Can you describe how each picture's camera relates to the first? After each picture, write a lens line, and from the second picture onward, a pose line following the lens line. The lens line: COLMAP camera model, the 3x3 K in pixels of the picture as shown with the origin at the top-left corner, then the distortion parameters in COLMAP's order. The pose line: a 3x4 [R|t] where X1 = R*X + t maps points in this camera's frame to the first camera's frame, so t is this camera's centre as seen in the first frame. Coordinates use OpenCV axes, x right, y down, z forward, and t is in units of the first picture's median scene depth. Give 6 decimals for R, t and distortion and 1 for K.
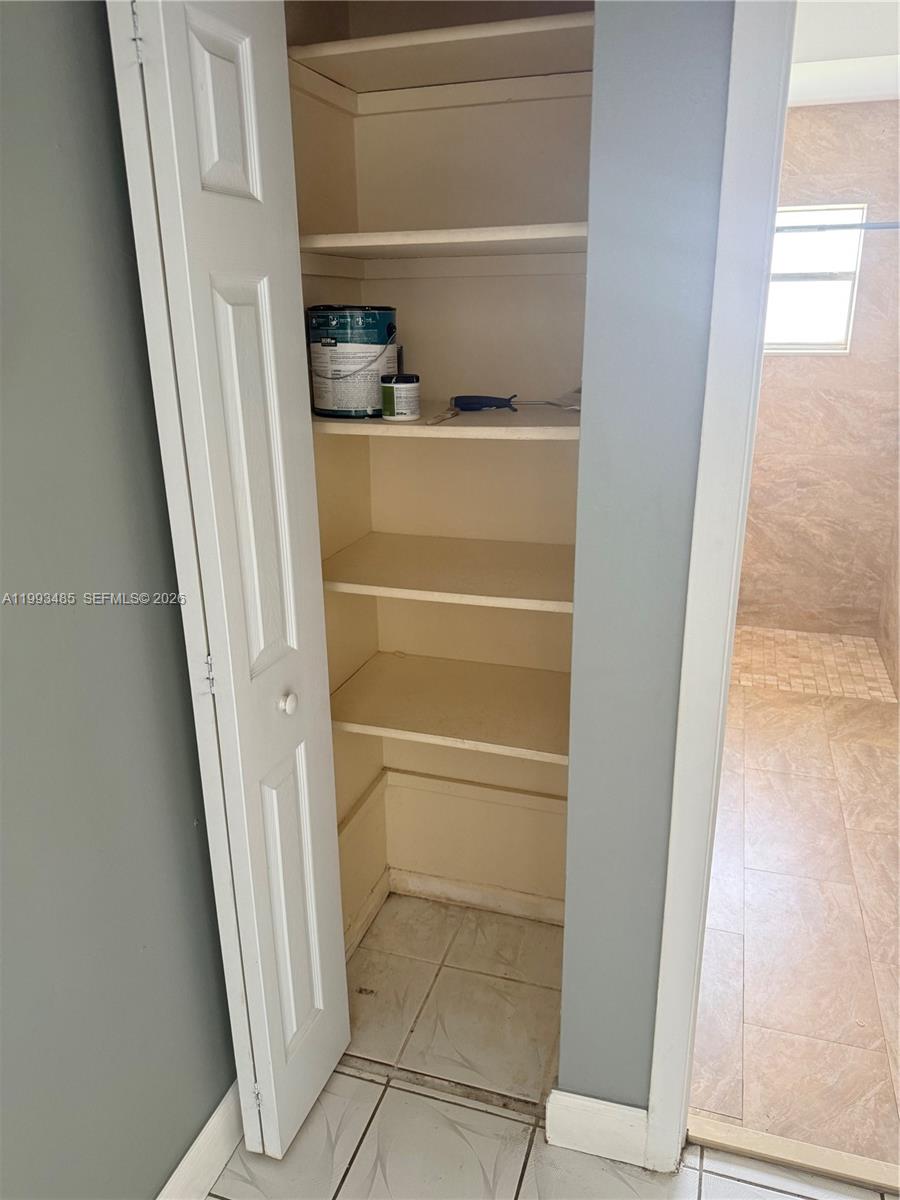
lens RADIAL K [[836.4, 0, 453.2], [0, 836.4, 605.2], [0, 0, 1]] dist [0.058830, -0.088438]
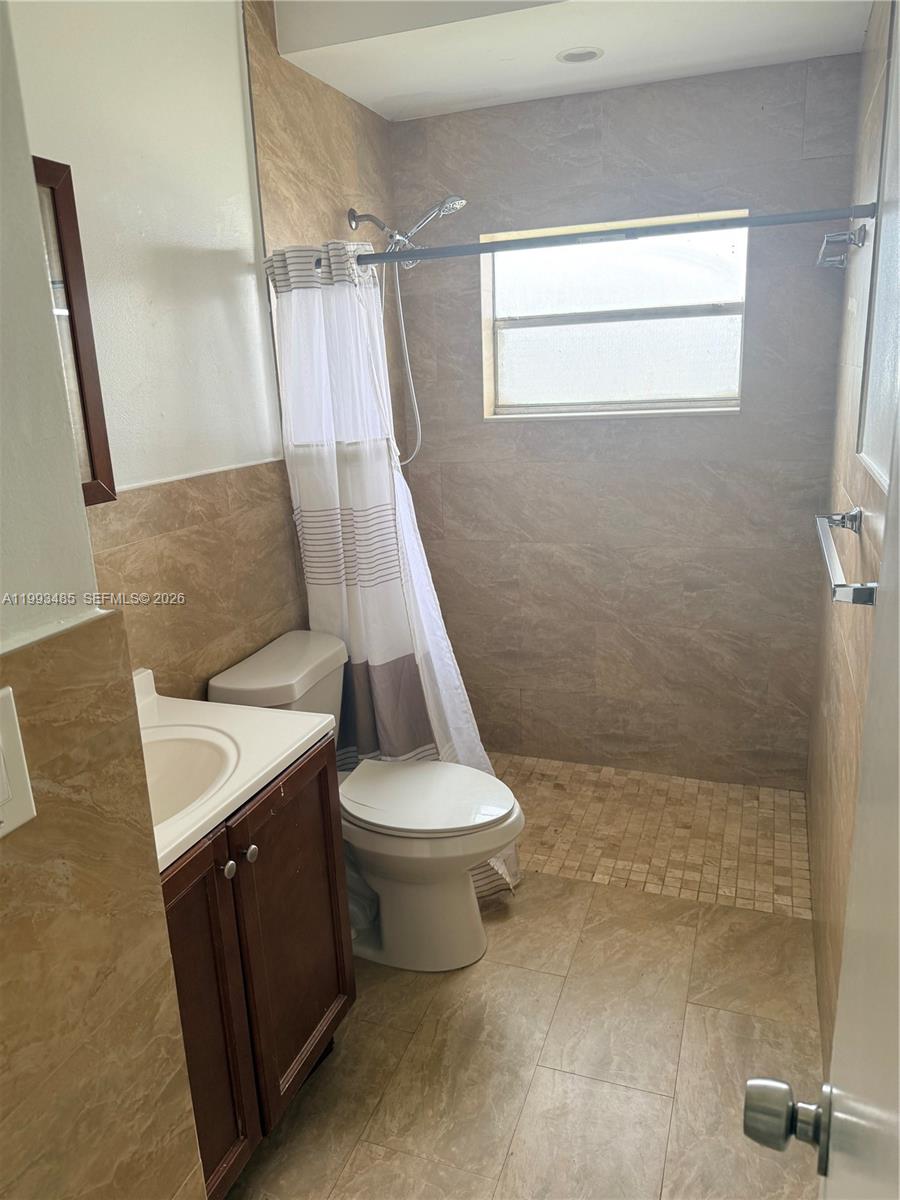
lens RADIAL K [[836.4, 0, 448.1], [0, 836.4, 593.4], [0, 0, 1]] dist [0.058830, -0.088438]
pose [[0.997972, -0.019887, -0.060466, 0.246731], [0.016749, 0.998508, -0.051976, -0.103142], [0.061410, 0.050858, 0.996816, 0.254128]]
